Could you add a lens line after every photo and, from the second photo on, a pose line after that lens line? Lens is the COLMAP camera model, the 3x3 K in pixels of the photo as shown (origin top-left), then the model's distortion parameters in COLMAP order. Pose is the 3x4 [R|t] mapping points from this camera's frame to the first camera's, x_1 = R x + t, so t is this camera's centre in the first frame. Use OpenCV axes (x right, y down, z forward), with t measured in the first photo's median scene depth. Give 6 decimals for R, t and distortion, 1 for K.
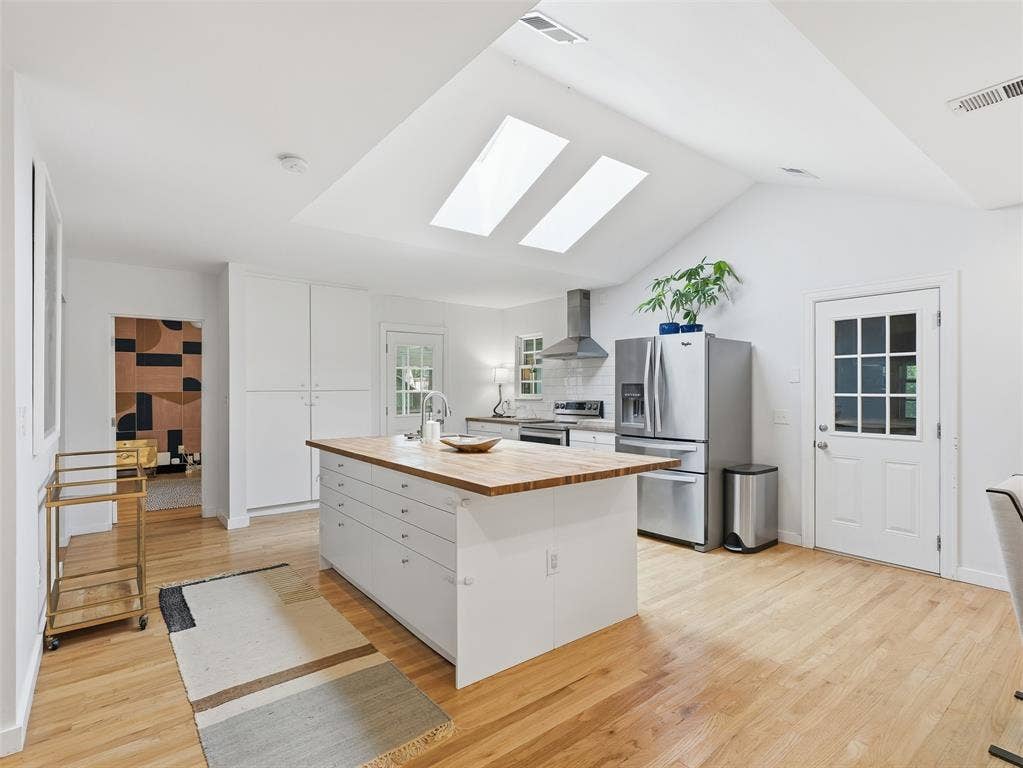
lens RADIAL K [[513.7, 0, 508.6], [0, 513.7, 387.0], [0, 0, 1]] dist [-0.000781, 0.001149]
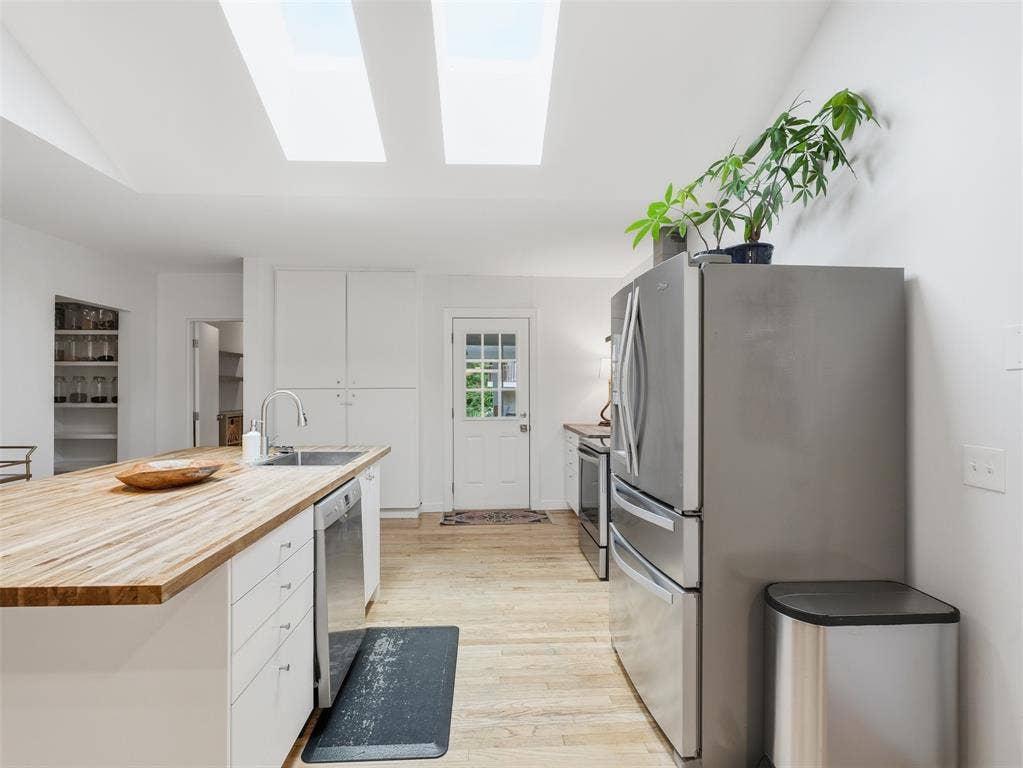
lens RADIAL K [[513.7, 0, 508.6], [0, 513.7, 387.0], [0, 0, 1]] dist [-0.000781, 0.001149]
pose [[0.814505, 0.003206, -0.580148, 0.518425], [-0.000526, 0.999988, 0.004787, 0.000344], [0.580157, -0.003594, 0.814497, 0.579095]]
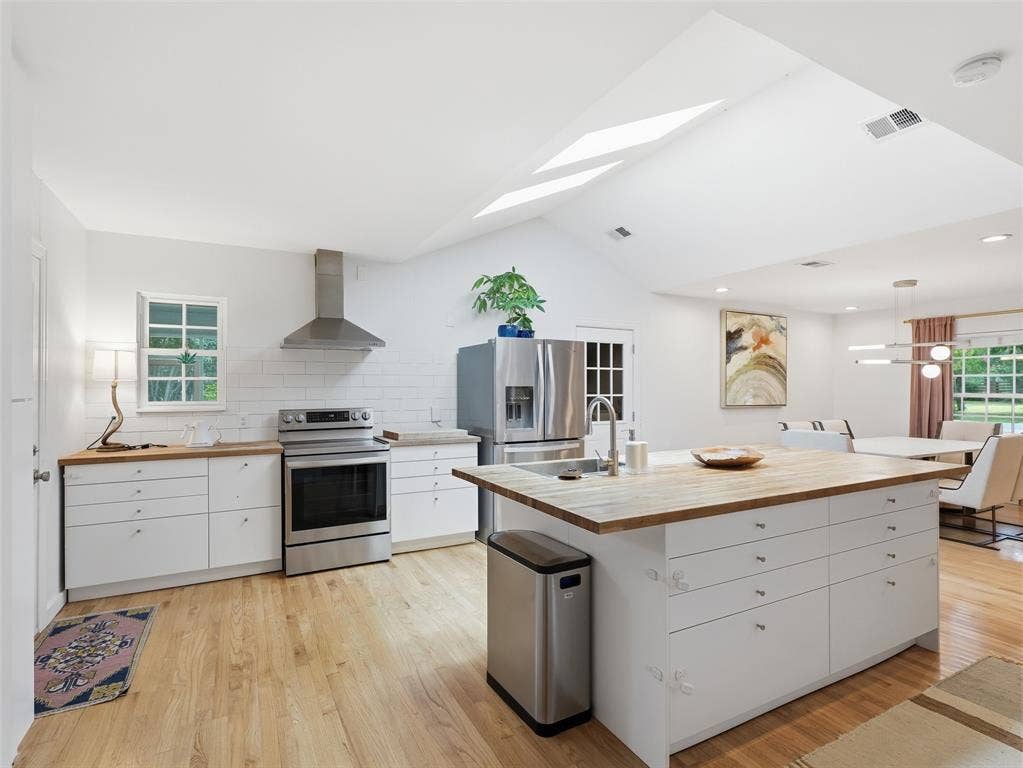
lens RADIAL K [[513.7, 0, 508.6], [0, 513.7, 387.0], [0, 0, 1]] dist [-0.000781, 0.001149]
pose [[0.178712, 0.005731, 0.983885, -0.776451], [-0.002176, 0.999983, -0.005429, 0.000265], [-0.983899, -0.001171, 0.178721, 0.961620]]
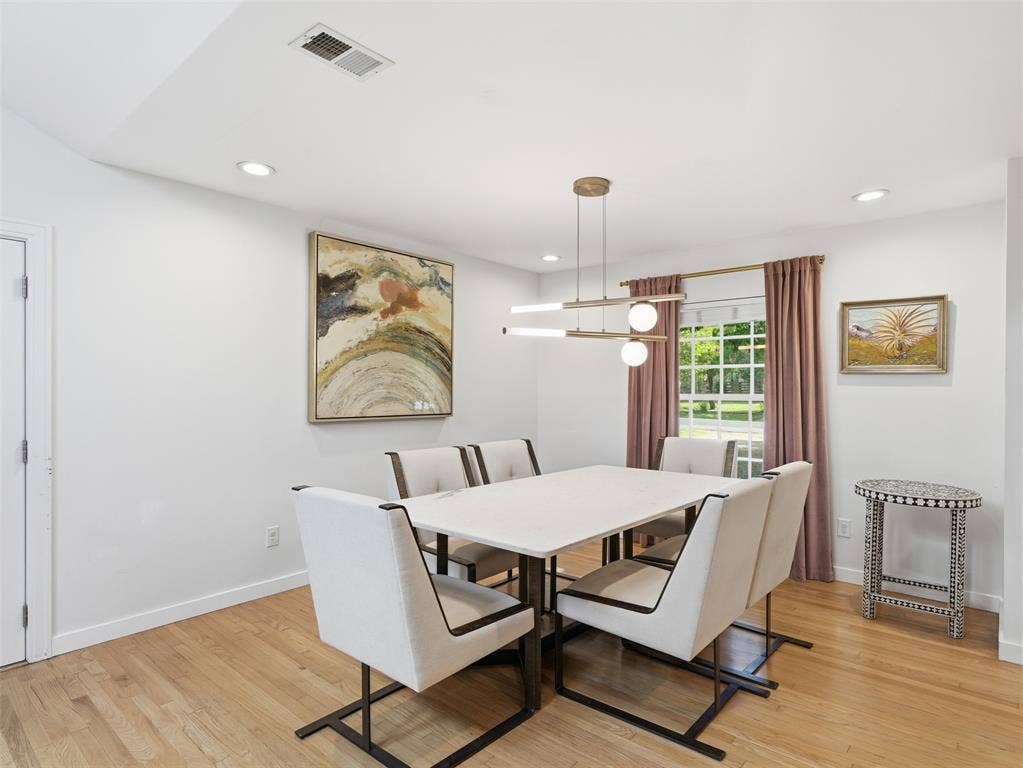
lens RADIAL K [[564.8, 0, 506.3], [0, 564.8, 389.2], [0, 0, 1]] dist [-0.001850, 0.000006]
pose [[-0.188344, -0.000571, 0.982103, -0.018413], [-0.002959, 0.999996, 0.000014, 0.000154], [-0.982099, -0.002903, -0.188345, 0.447762]]
